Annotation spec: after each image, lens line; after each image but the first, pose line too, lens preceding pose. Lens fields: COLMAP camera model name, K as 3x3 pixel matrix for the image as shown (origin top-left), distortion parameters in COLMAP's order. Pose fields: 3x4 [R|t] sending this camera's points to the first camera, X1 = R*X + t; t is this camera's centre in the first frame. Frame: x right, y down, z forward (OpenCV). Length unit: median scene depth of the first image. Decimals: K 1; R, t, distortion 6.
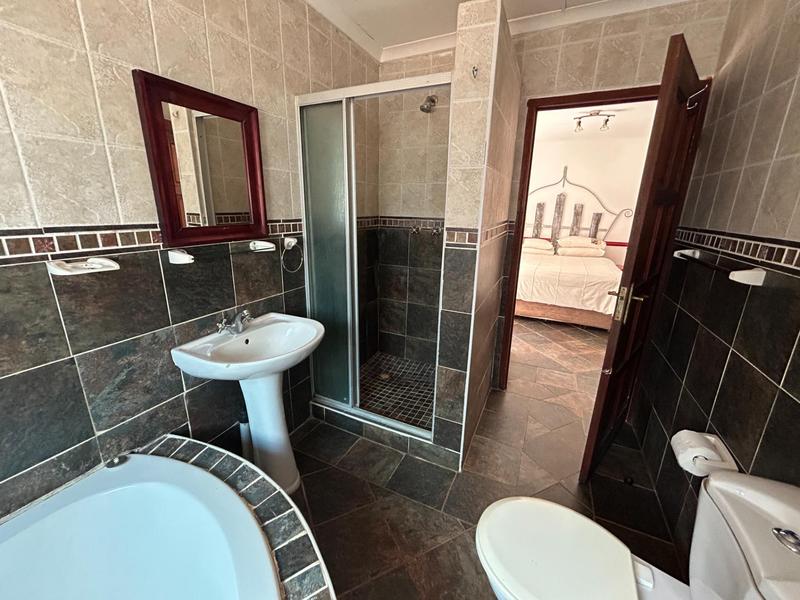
lens RADIAL K [[324.5, 0, 399.3], [0, 324.5, 298.1], [0, 0, 1]] dist [-0.003189, -0.000453]
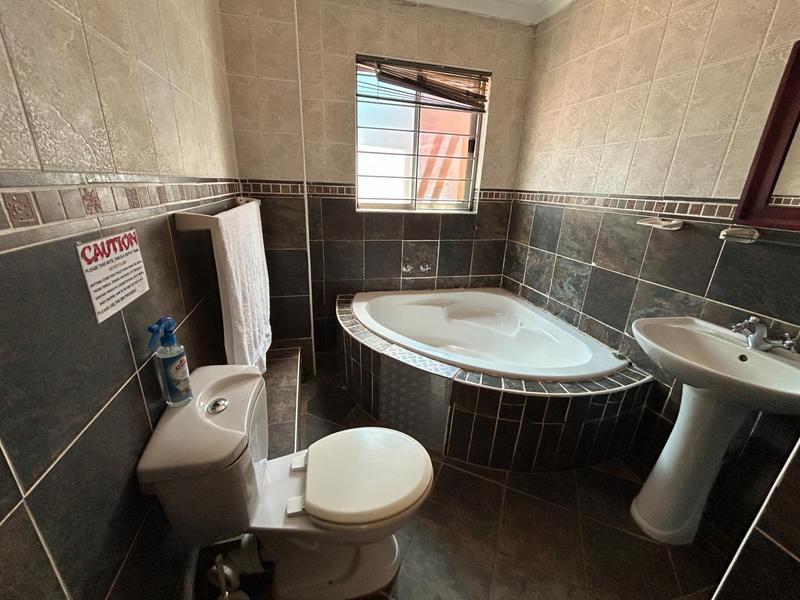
lens RADIAL K [[324.5, 0, 398.6], [0, 324.5, 298.8], [0, 0, 1]] dist [-0.003189, -0.000453]
pose [[-0.769066, 0.169039, -0.616411, 0.828157], [-0.217995, 0.837203, 0.501568, -0.258520], [0.600846, 0.520113, -0.607015, 1.205335]]
